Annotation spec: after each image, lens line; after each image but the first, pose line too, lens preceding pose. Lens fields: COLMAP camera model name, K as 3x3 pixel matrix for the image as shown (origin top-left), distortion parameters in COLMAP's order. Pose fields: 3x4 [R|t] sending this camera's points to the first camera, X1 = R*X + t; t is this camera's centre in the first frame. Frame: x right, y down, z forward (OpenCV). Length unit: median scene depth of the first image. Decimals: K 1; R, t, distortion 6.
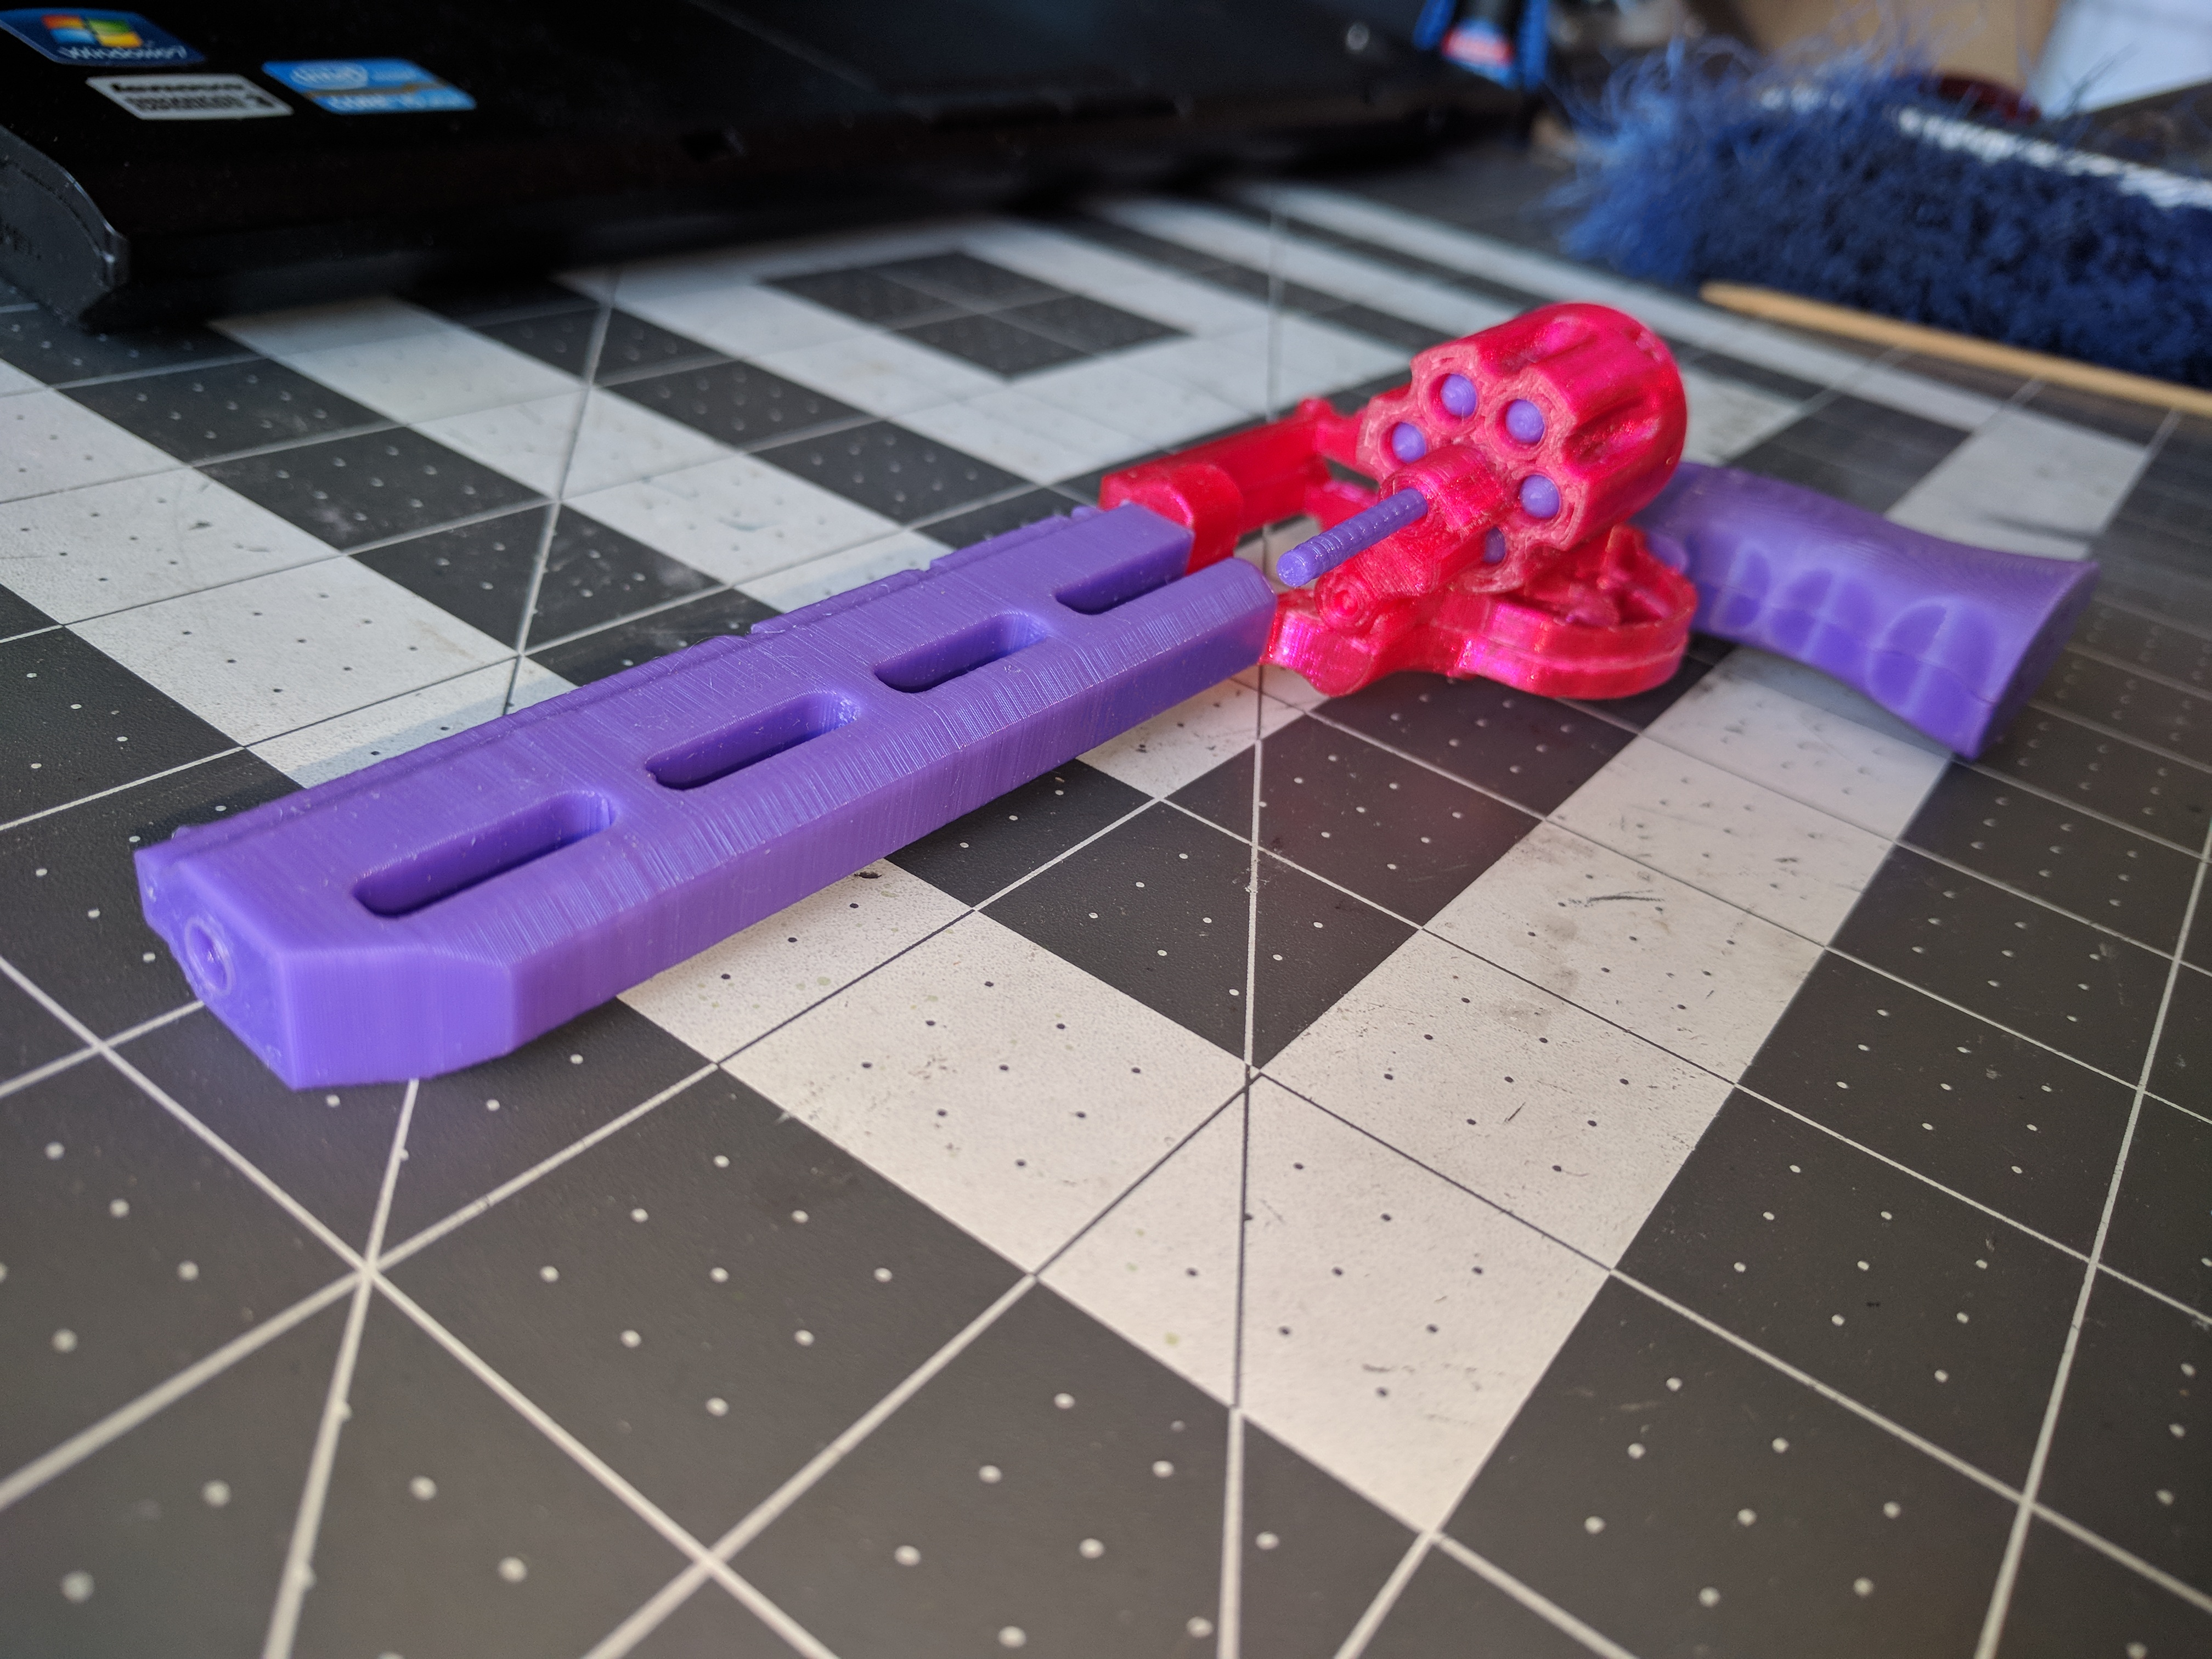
lens RADIAL K [[1748.4, 0, 1094.8], [0, 1748.4, 826.3], [0, 0, 1]] dist [-0.050882, 0.051488]
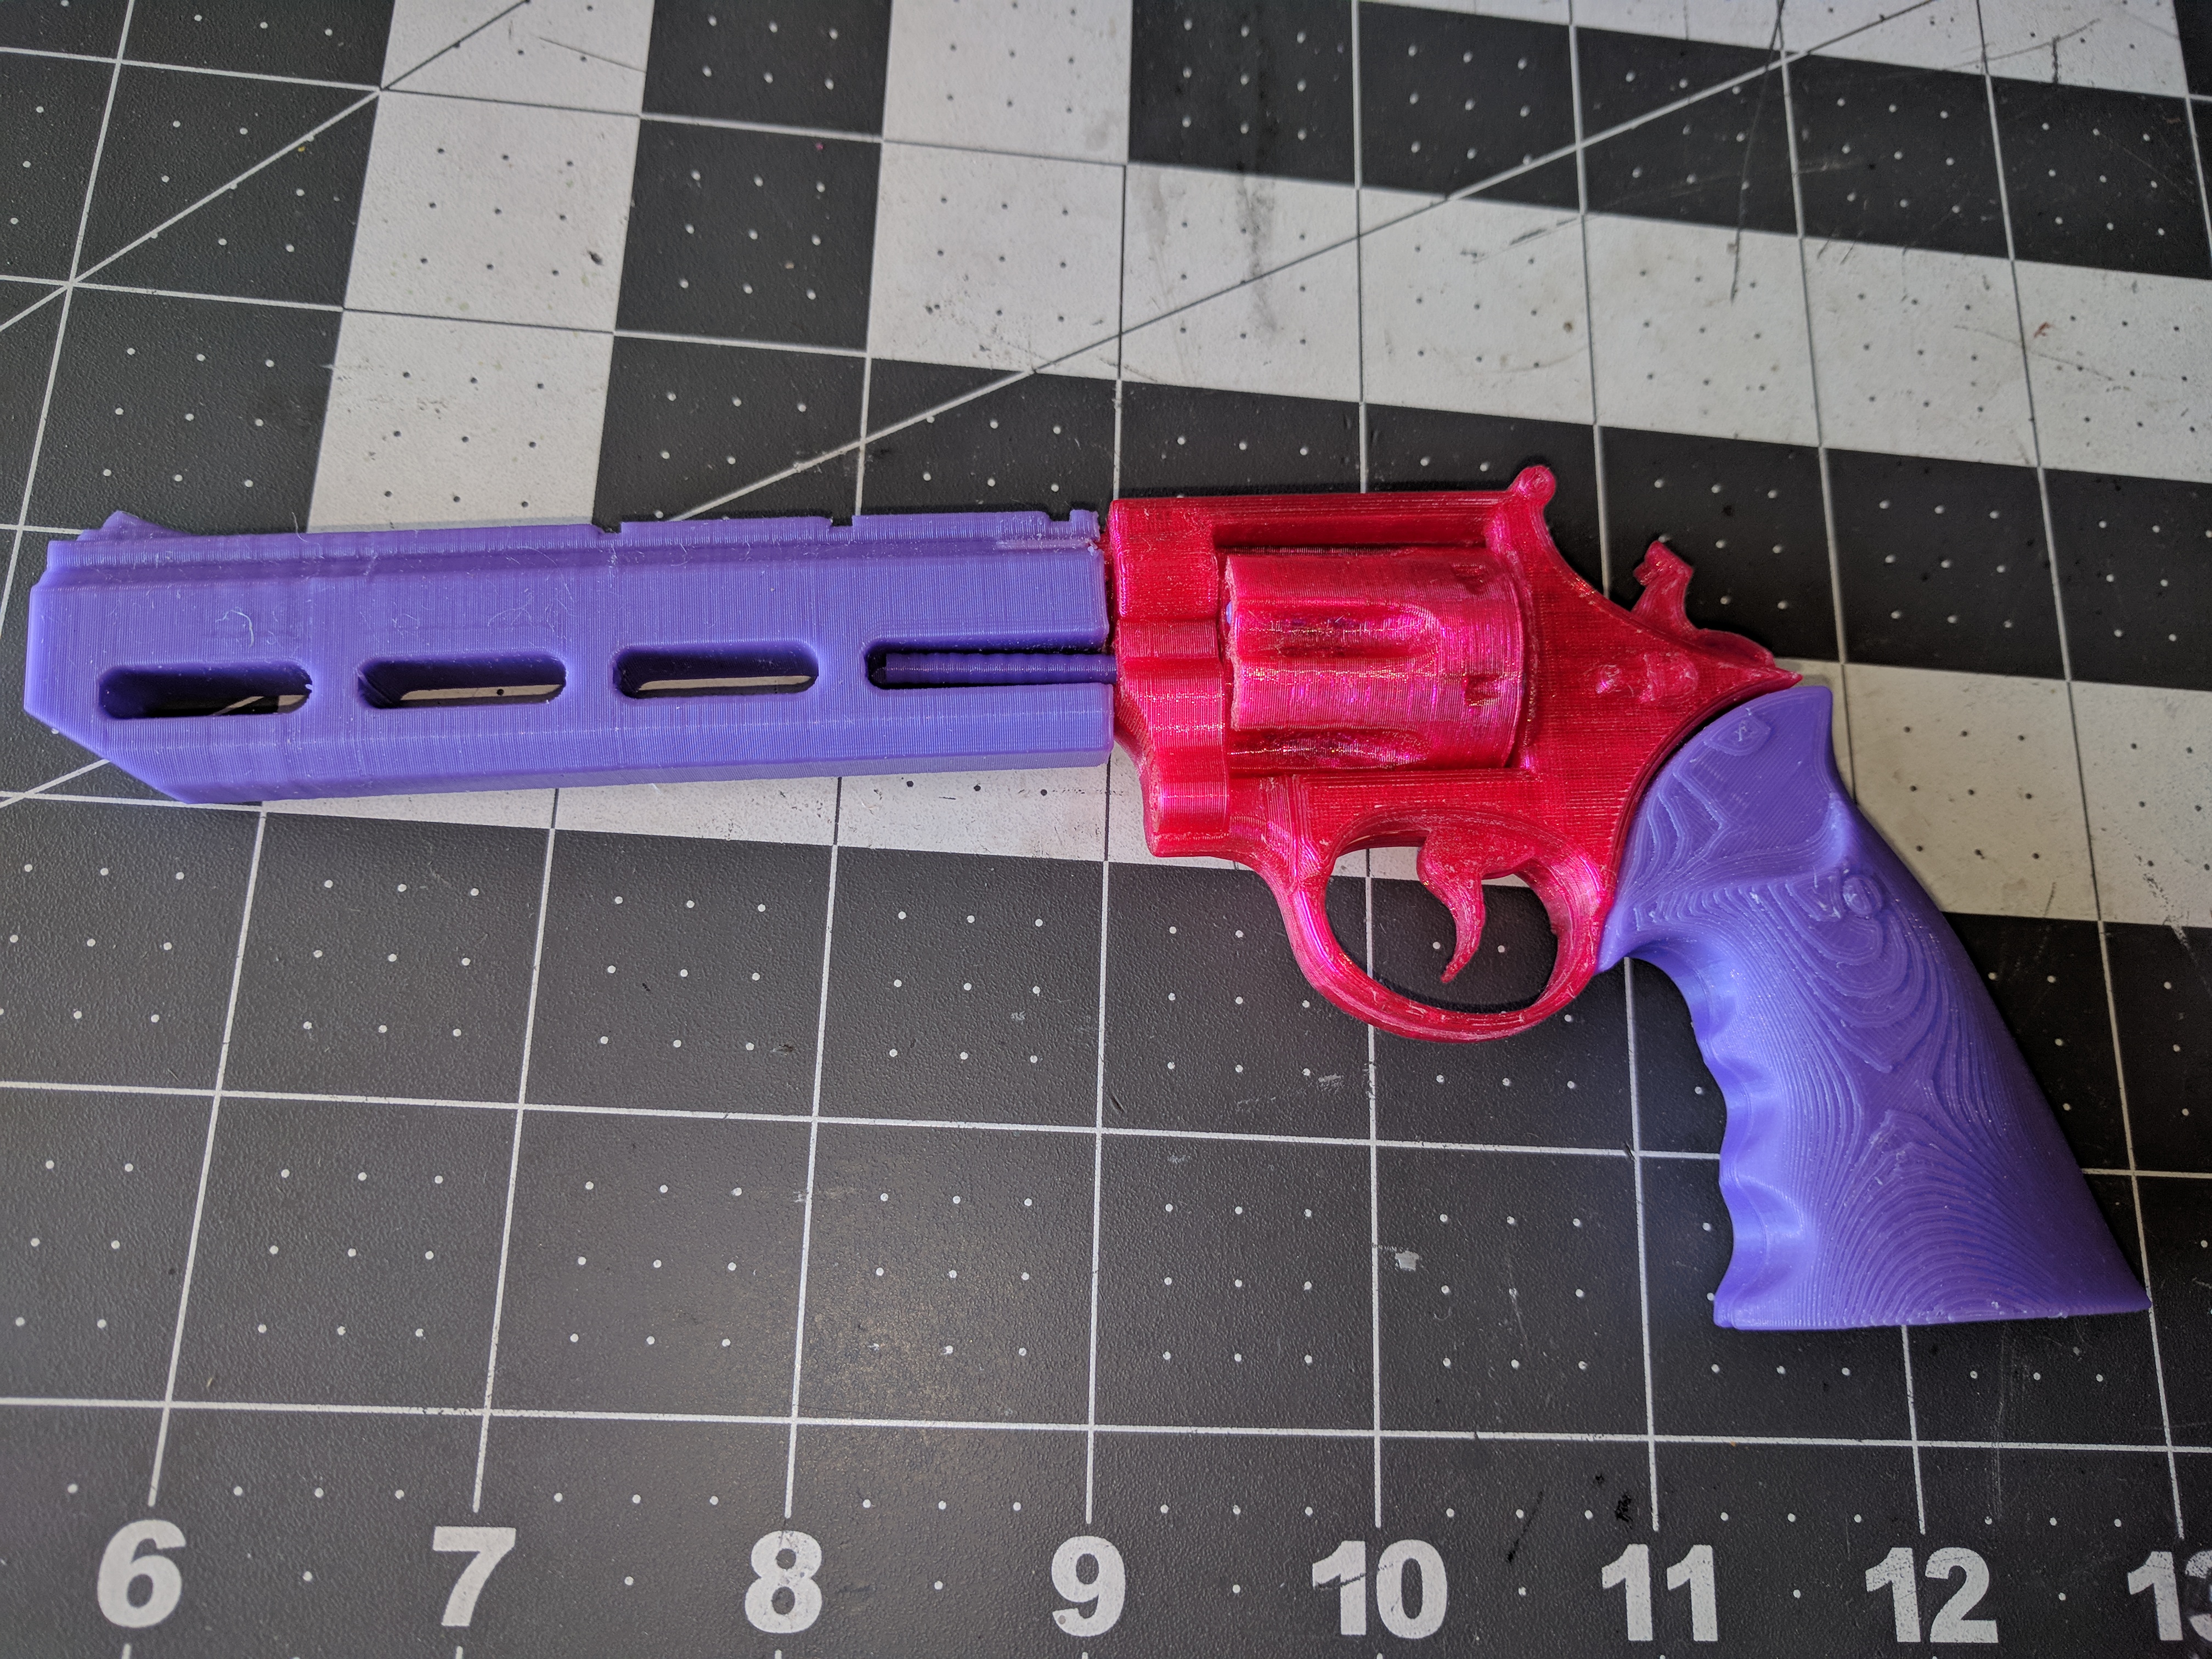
lens RADIAL K [[1748.4, 0, 1105.0], [0, 1748.4, 822.4], [0, 0, 1]] dist [-0.050882, 0.051488]
pose [[0.570037, 0.764301, -0.301500, 0.824937], [-0.460107, 0.600973, 0.653554, -0.761853], [0.680705, -0.233828, 0.694237, 0.241790]]
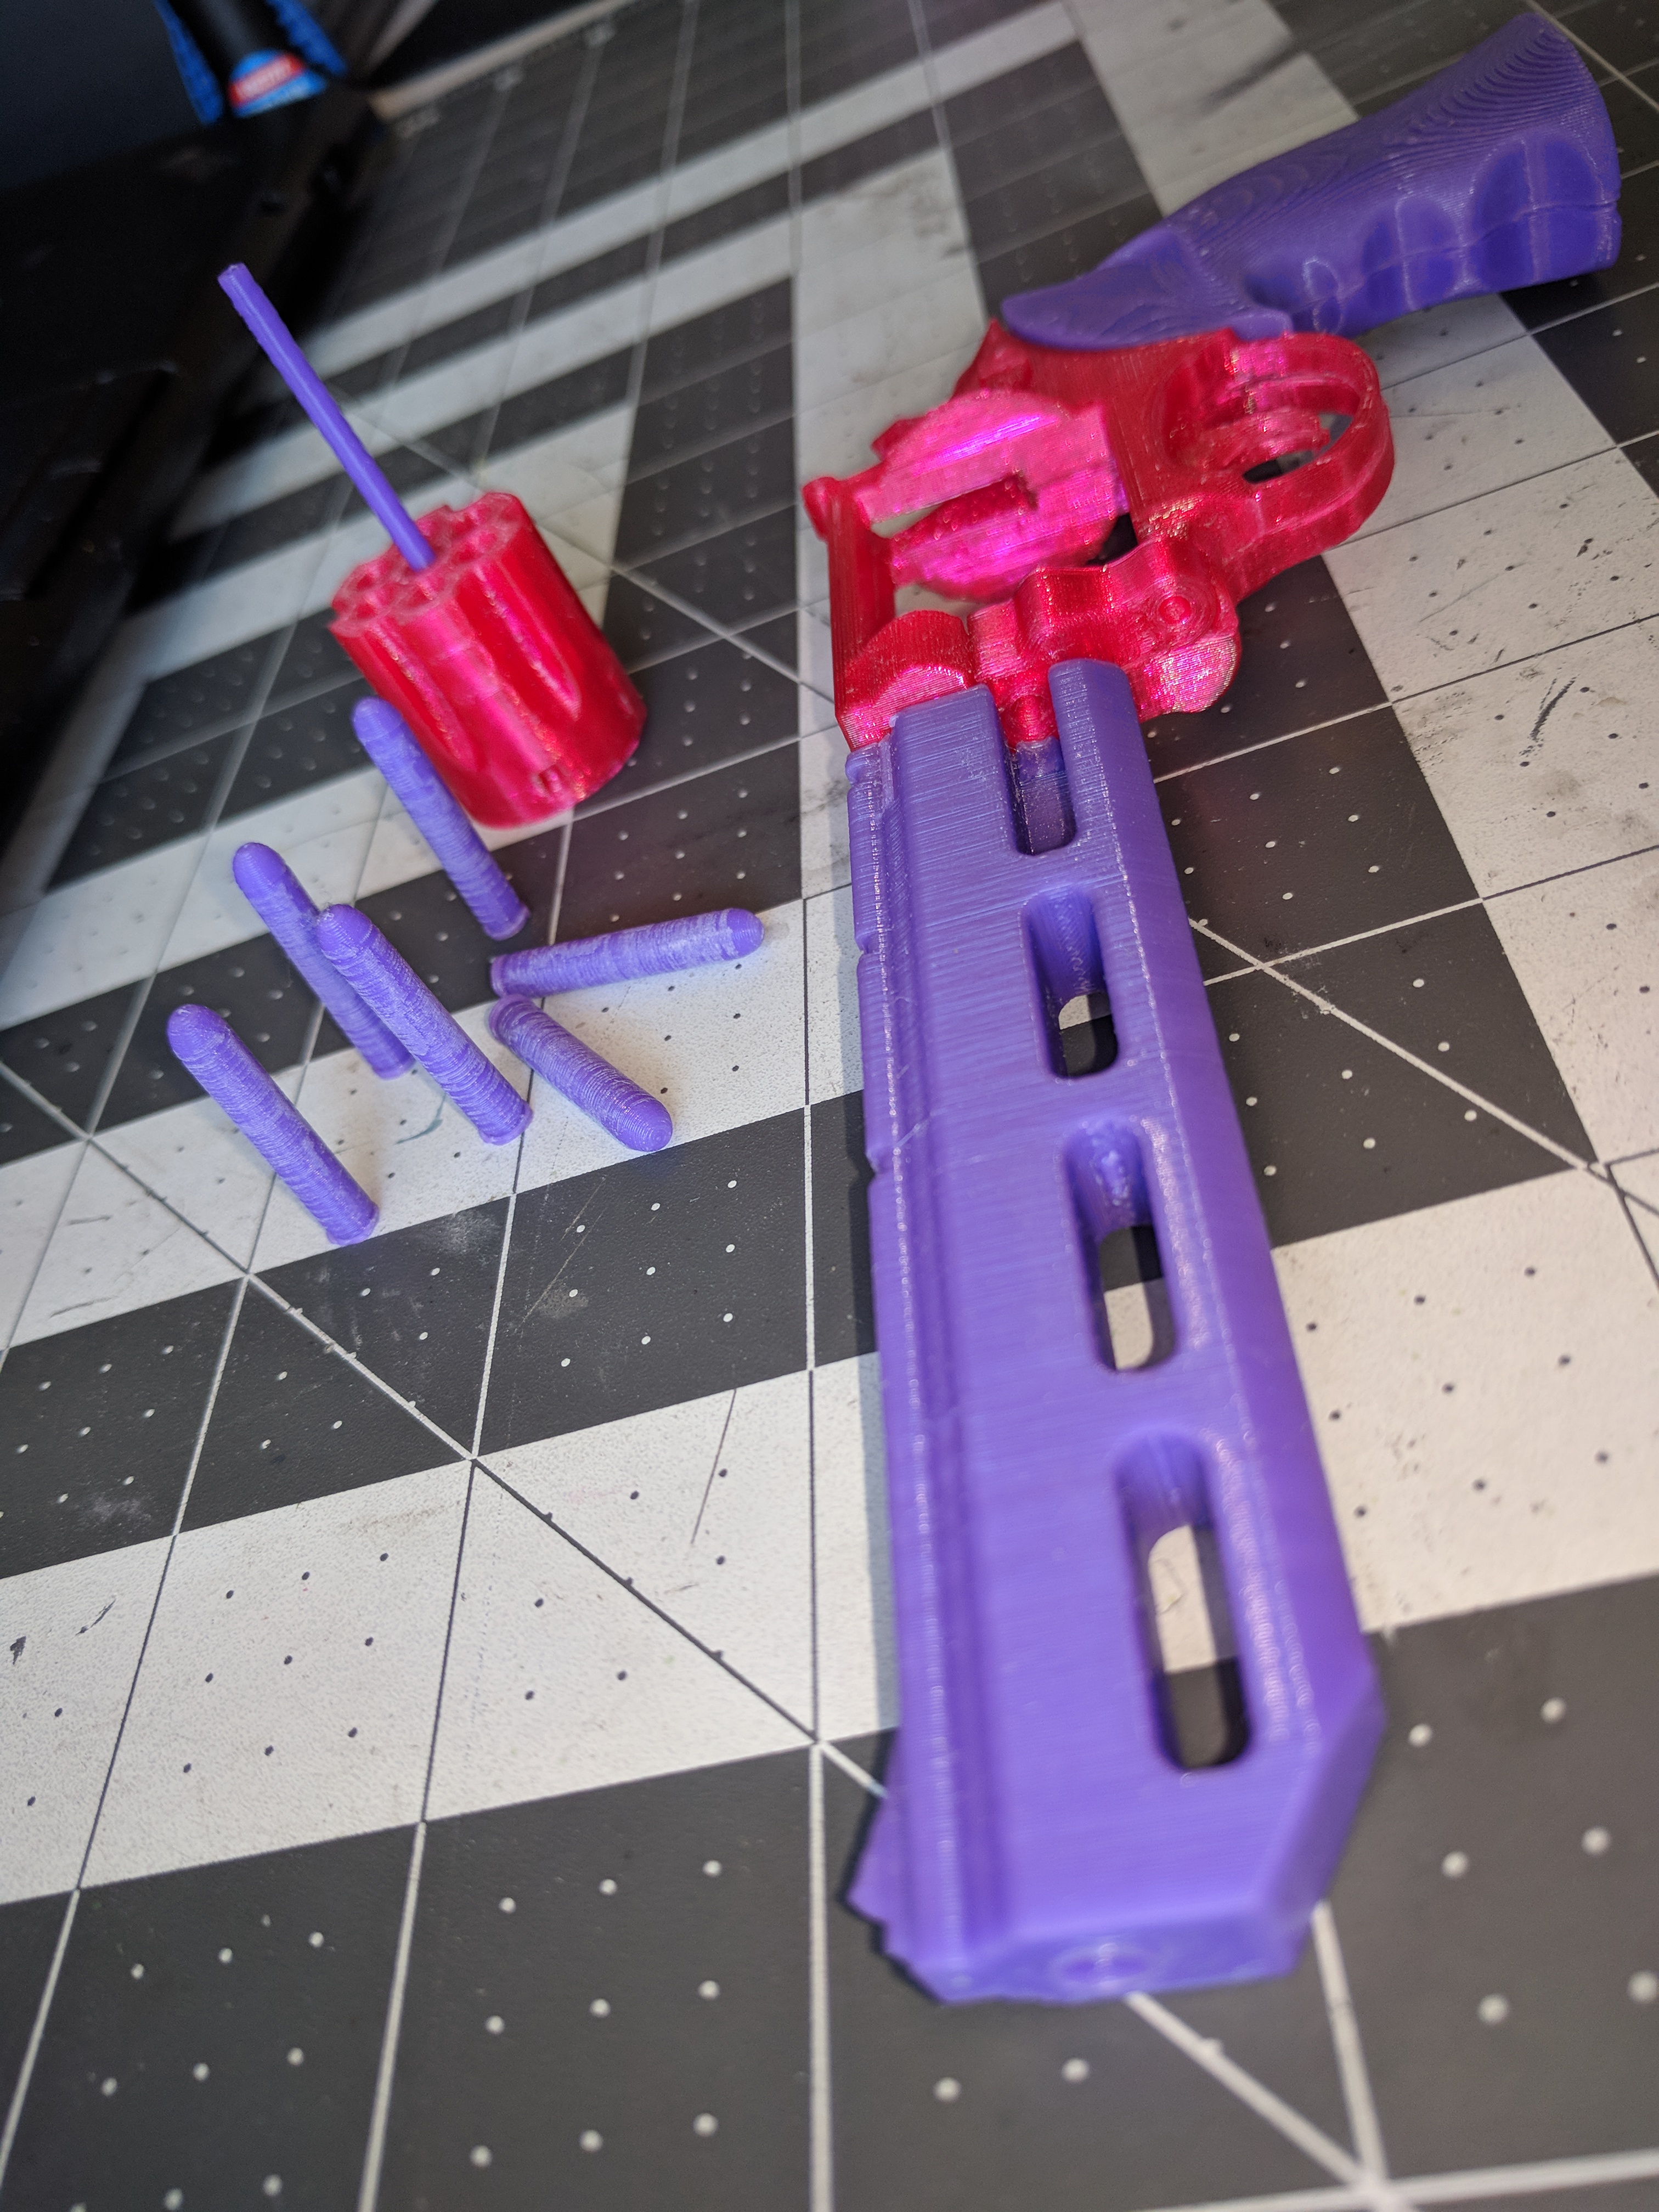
lens RADIAL K [[1748.4, 0, 821.7], [0, 1748.4, 1116.9], [0, 0, 1]] dist [-0.050882, 0.051488]
pose [[0.673287, -0.733158, 0.095731, -0.211955], [0.706901, 0.676245, 0.207325, -0.299673], [-0.216740, -0.071917, 0.973577, 0.219563]]
